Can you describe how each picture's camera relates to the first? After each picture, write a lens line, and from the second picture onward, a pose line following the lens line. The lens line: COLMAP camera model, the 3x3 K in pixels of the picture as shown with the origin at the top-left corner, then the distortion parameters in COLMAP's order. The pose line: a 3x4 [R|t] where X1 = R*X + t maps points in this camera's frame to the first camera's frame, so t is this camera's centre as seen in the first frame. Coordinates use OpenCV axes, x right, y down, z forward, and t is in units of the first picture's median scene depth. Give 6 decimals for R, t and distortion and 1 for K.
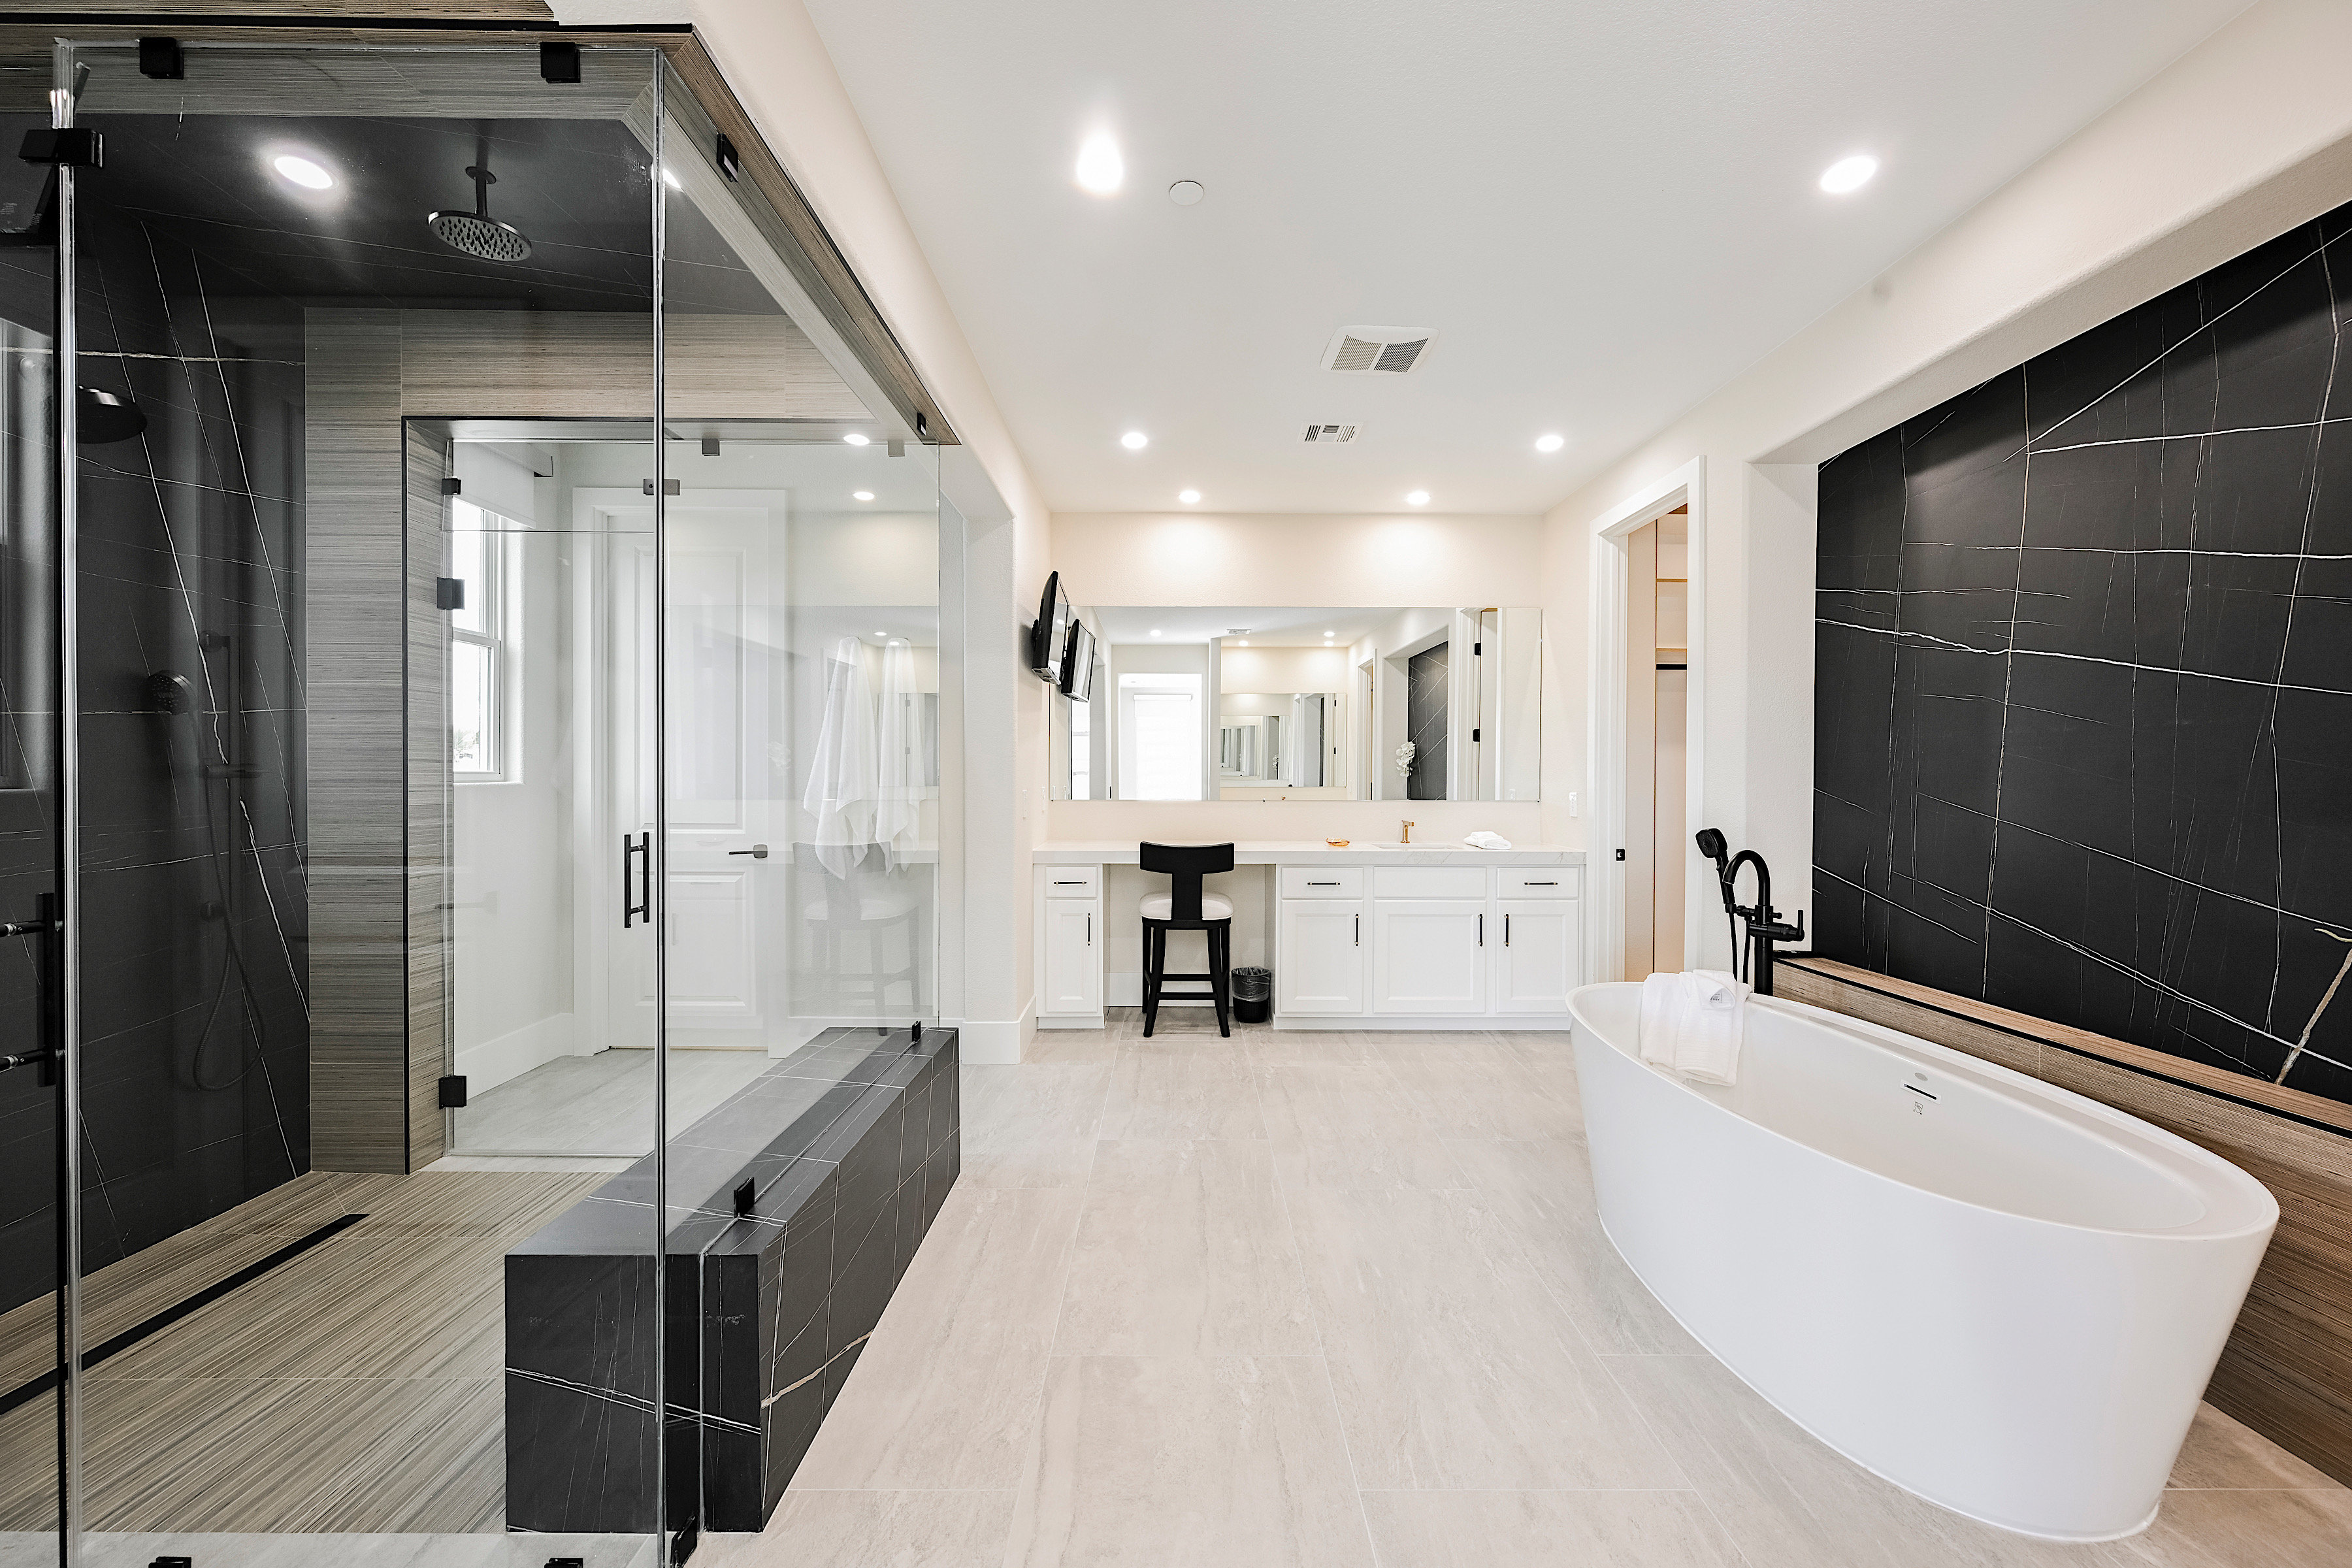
lens RADIAL K [[915.8, 0, 1178.3], [0, 915.8, 785.5], [0, 0, 1]] dist [-0.001436, 0.000116]
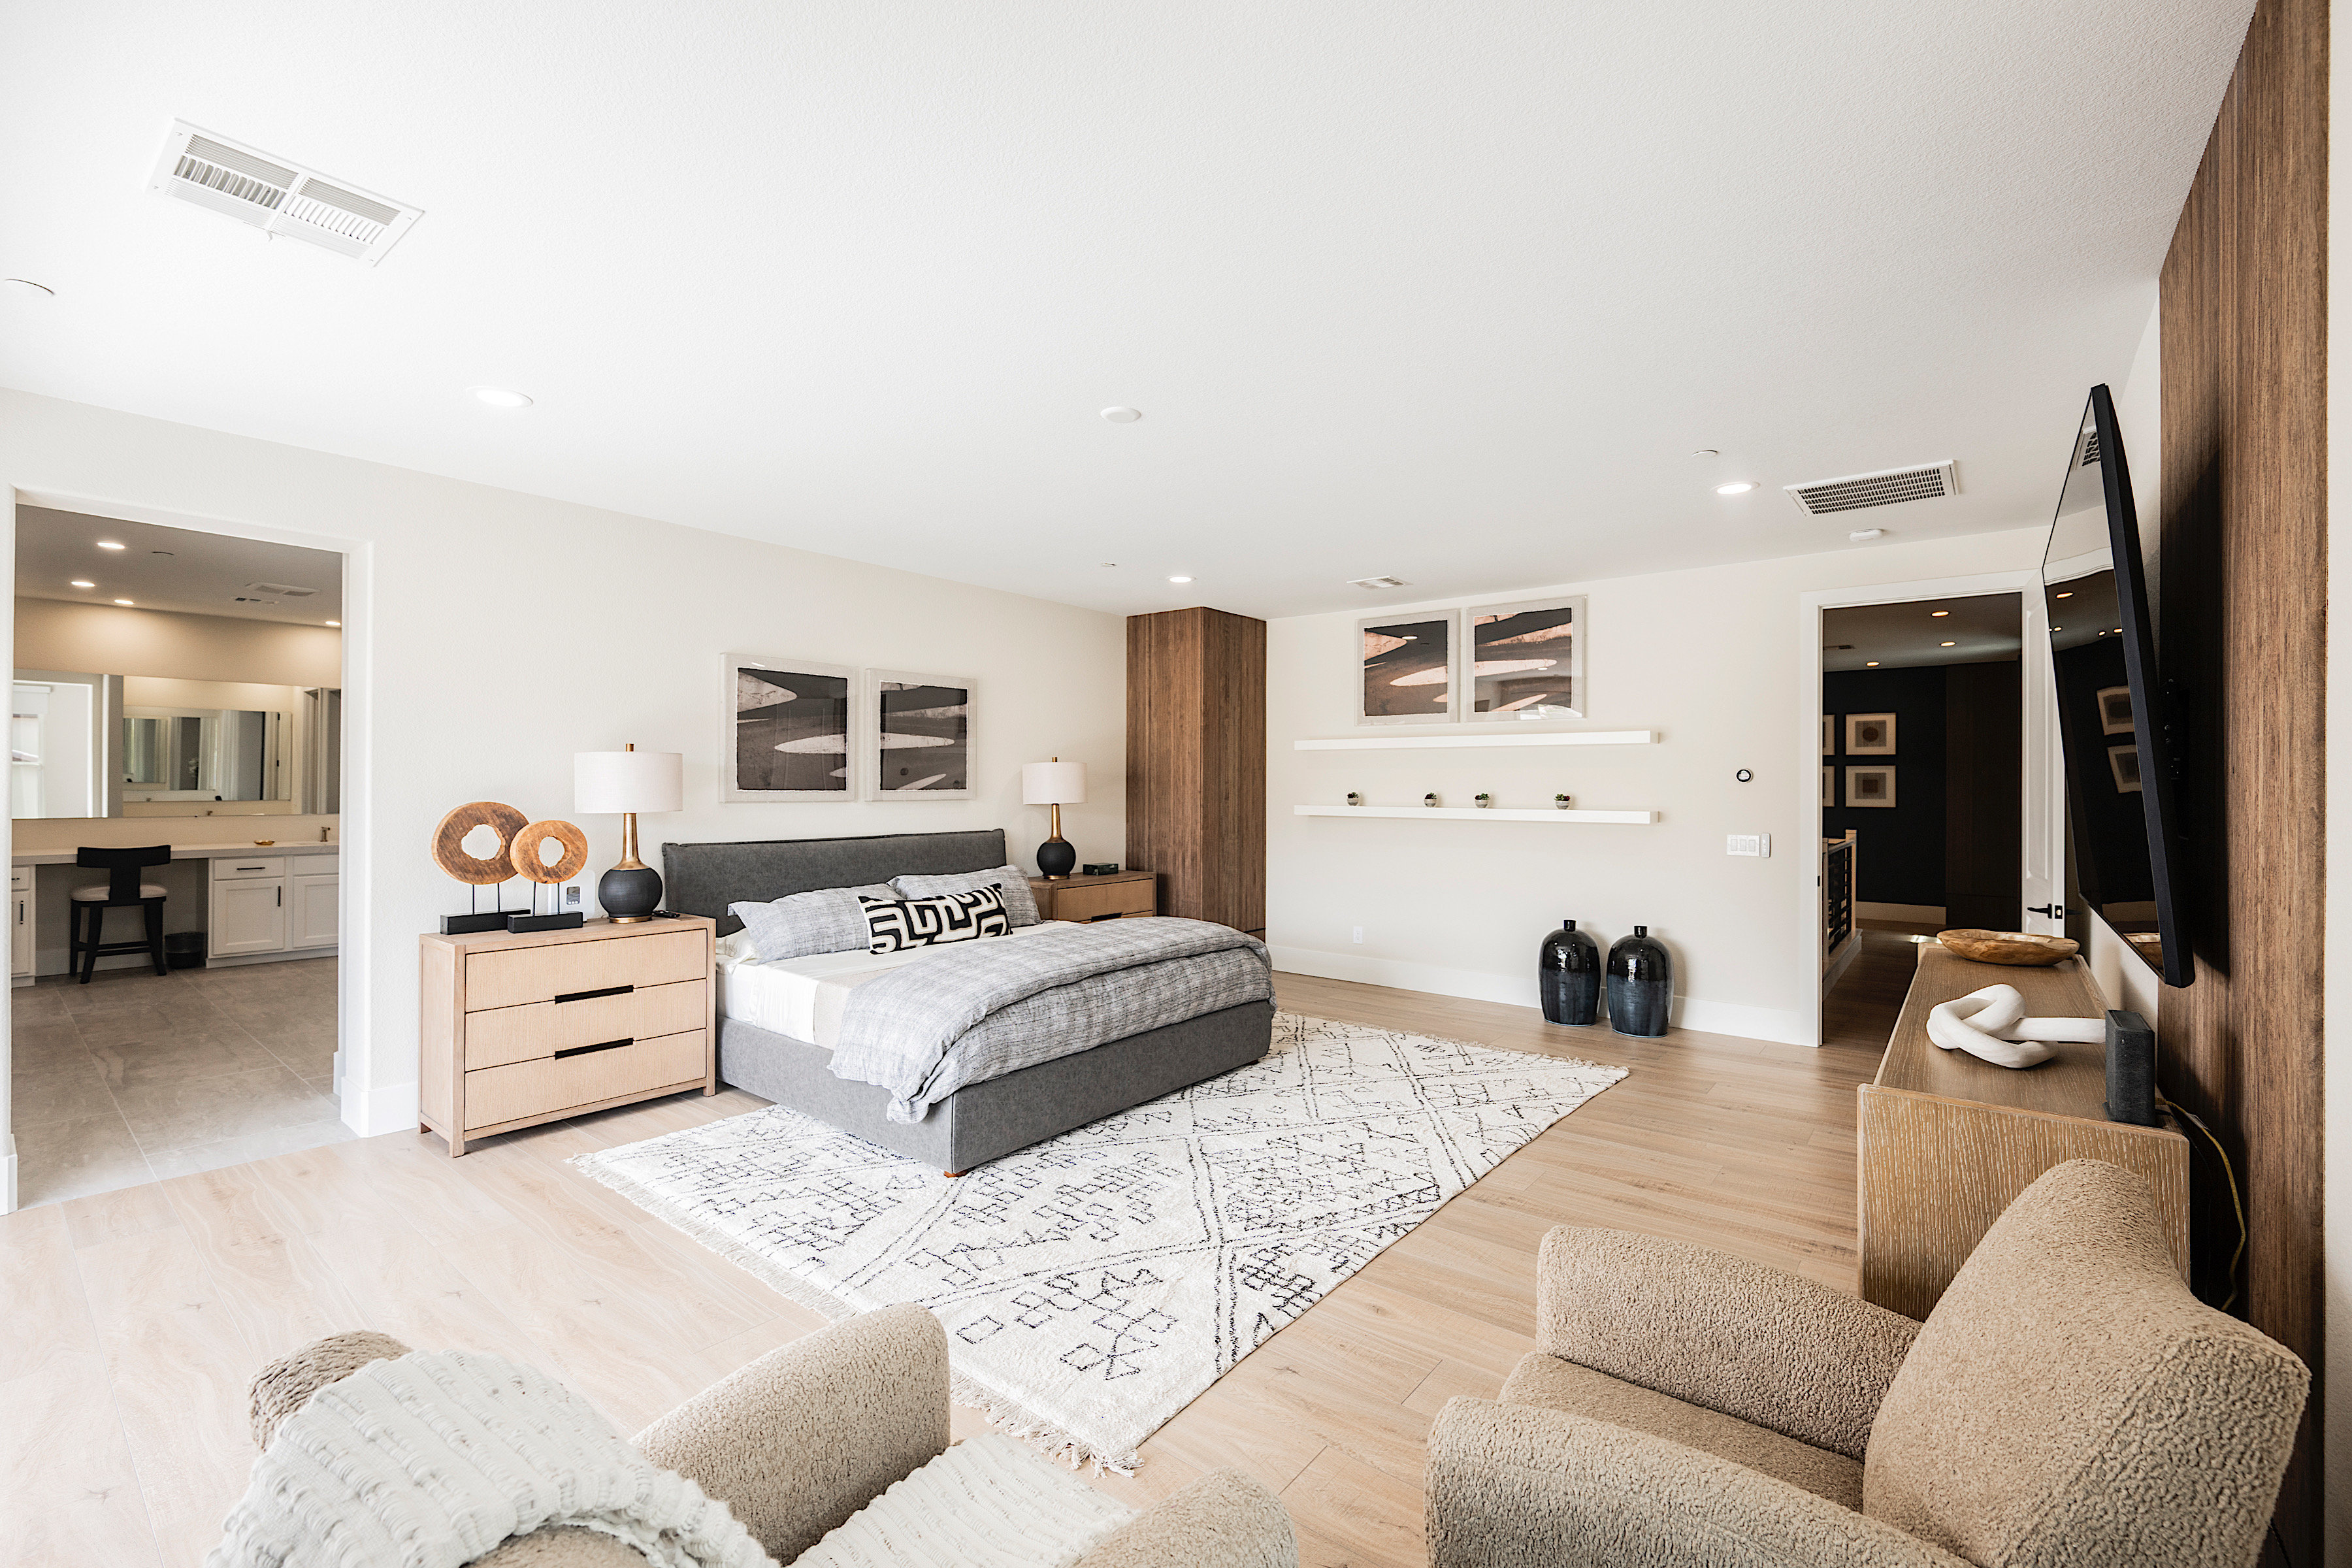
lens RADIAL K [[1001.2, 0, 1176.0], [0, 1001.2, 784.0], [0, 0, 1]] dist [-0.000210, -0.000082]
pose [[0.631598, -0.000159, 0.775296, -0.211578], [0.004382, 0.999985, -0.003364, -0.030824], [-0.775284, 0.005522, 0.631589, -1.637544]]
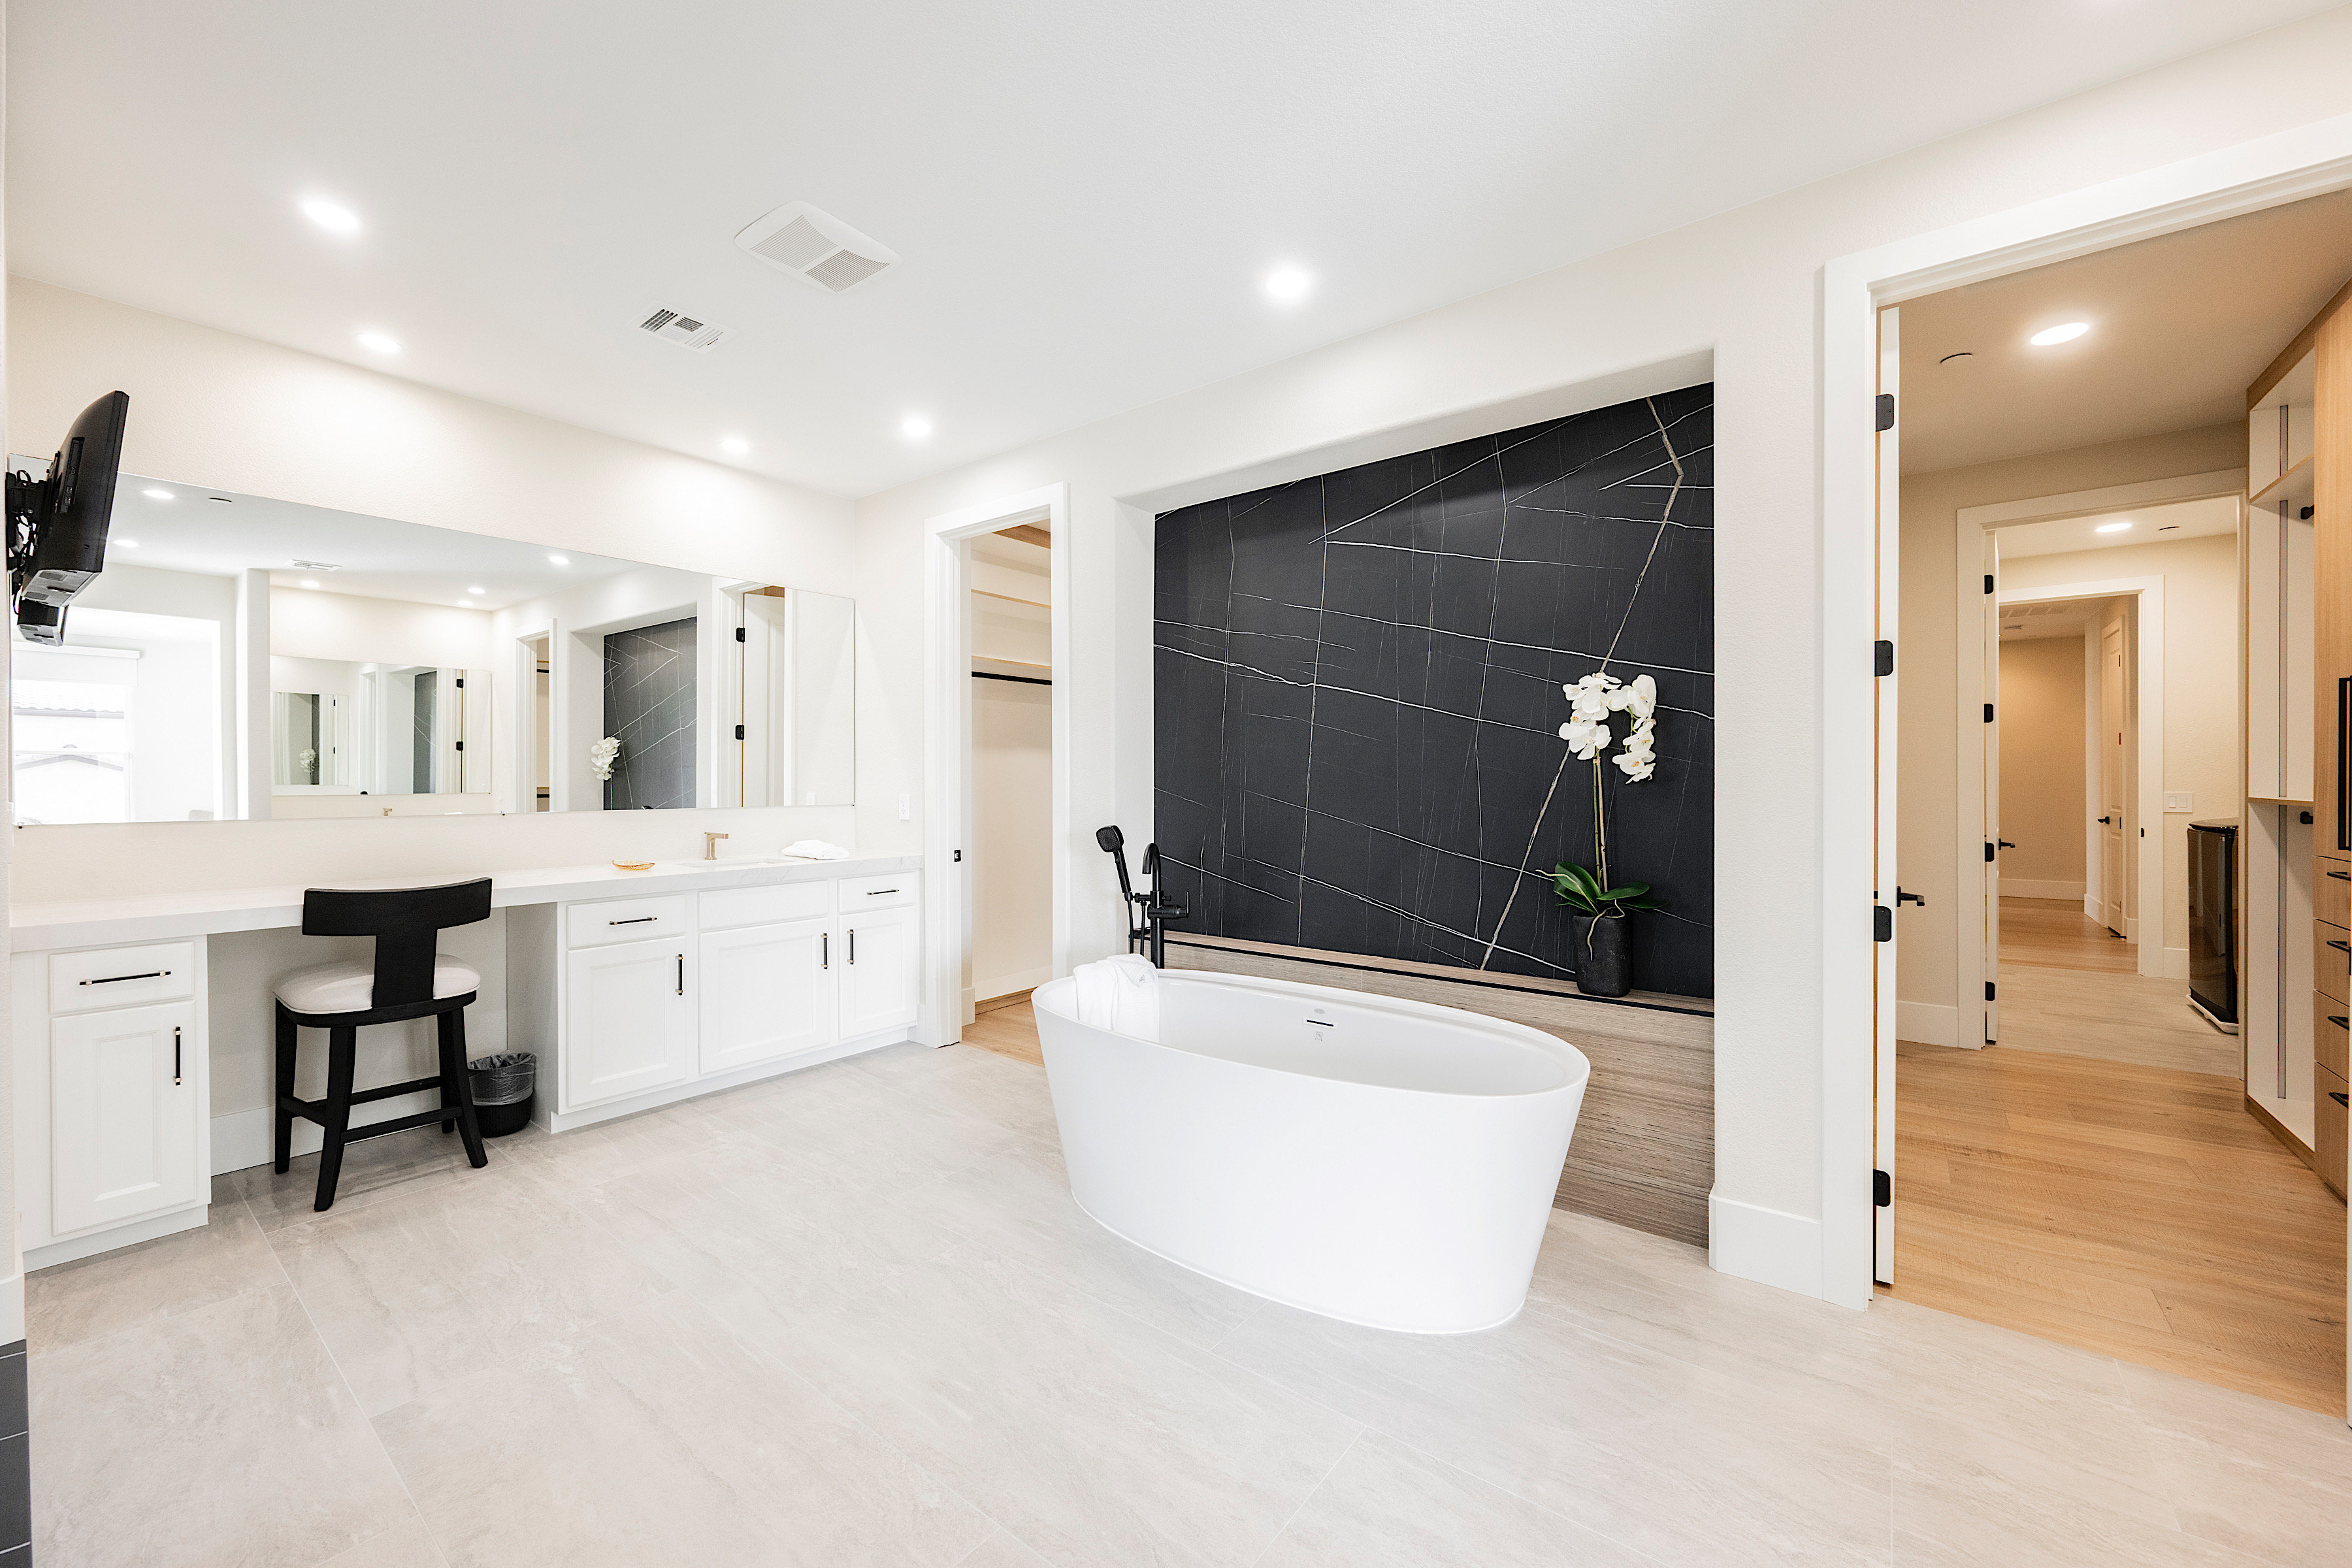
lens RADIAL K [[915.8, 0, 1178.3], [0, 915.8, 785.5], [0, 0, 1]] dist [-0.001436, 0.000116]
pose [[0.617265, -0.009119, 0.786703, -0.197817], [0.010912, 0.999936, 0.003028, -0.002868], [-0.786680, 0.006715, 0.617324, 0.224588]]
